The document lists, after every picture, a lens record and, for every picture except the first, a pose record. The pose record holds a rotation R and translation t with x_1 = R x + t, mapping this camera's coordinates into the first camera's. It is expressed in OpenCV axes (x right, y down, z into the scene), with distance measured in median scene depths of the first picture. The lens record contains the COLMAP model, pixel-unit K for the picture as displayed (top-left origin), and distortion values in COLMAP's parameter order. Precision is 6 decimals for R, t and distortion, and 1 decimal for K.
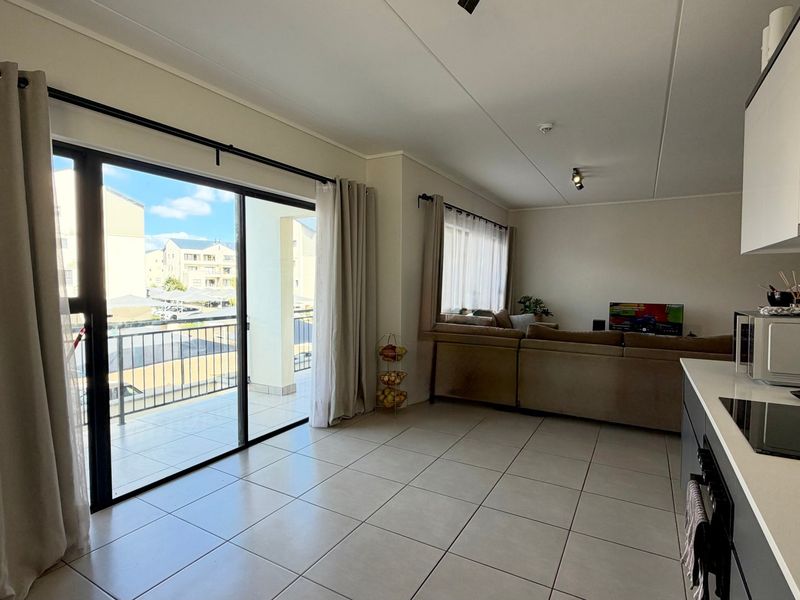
lens RADIAL K [[423.3, 0, 396.8], [0, 423.3, 302.3], [0, 0, 1]] dist [0.000008, 0.000529]
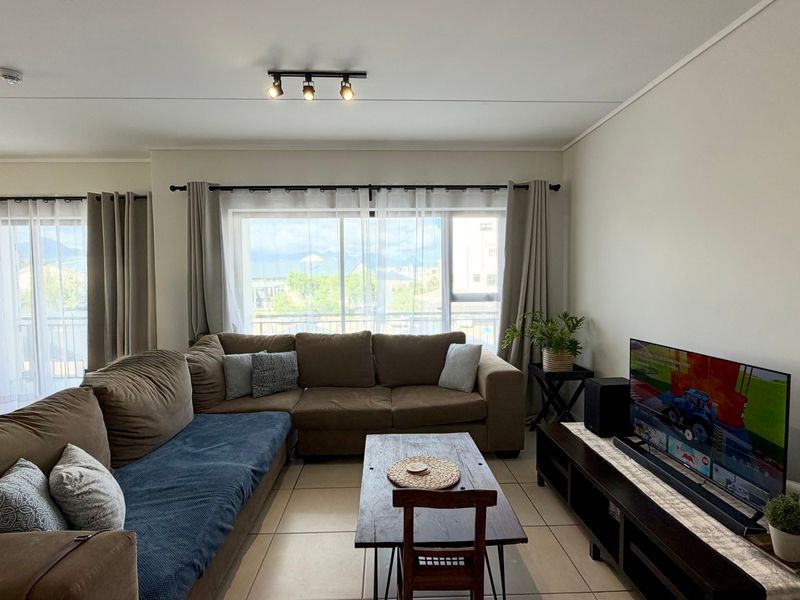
lens RADIAL K [[423.3, 0, 396.8], [0, 423.3, 302.3], [0, 0, 1]] dist [0.000008, 0.000529]
pose [[0.532306, 0.027263, -0.846113, 0.732106], [-0.032736, 0.999397, 0.011607, -0.029591], [0.845919, 0.021519, 0.532878, 0.650997]]
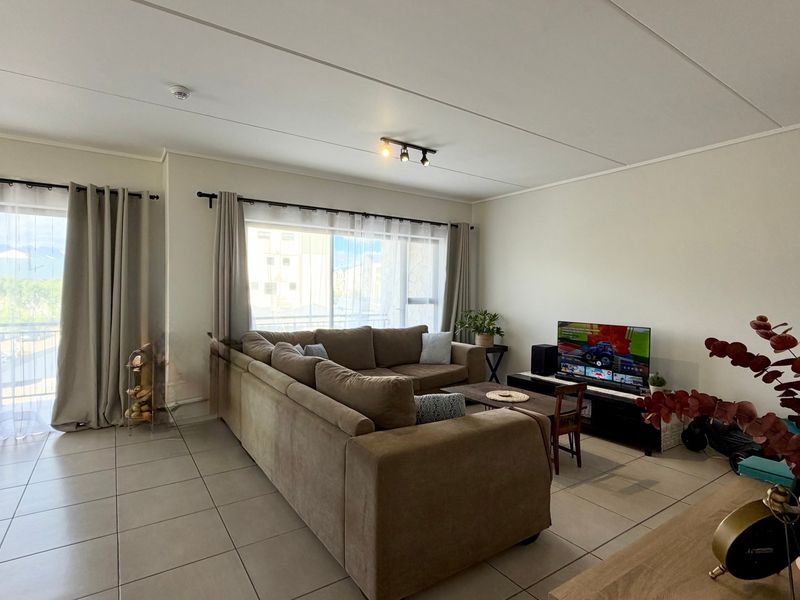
lens RADIAL K [[423.3, 0, 396.8], [0, 423.3, 302.3], [0, 0, 1]] dist [0.000008, 0.000529]
pose [[0.899909, 0.013382, -0.435873, 0.588251], [-0.027432, 0.999287, -0.025956, -0.005223], [0.435215, 0.035315, 0.899634, 0.264082]]
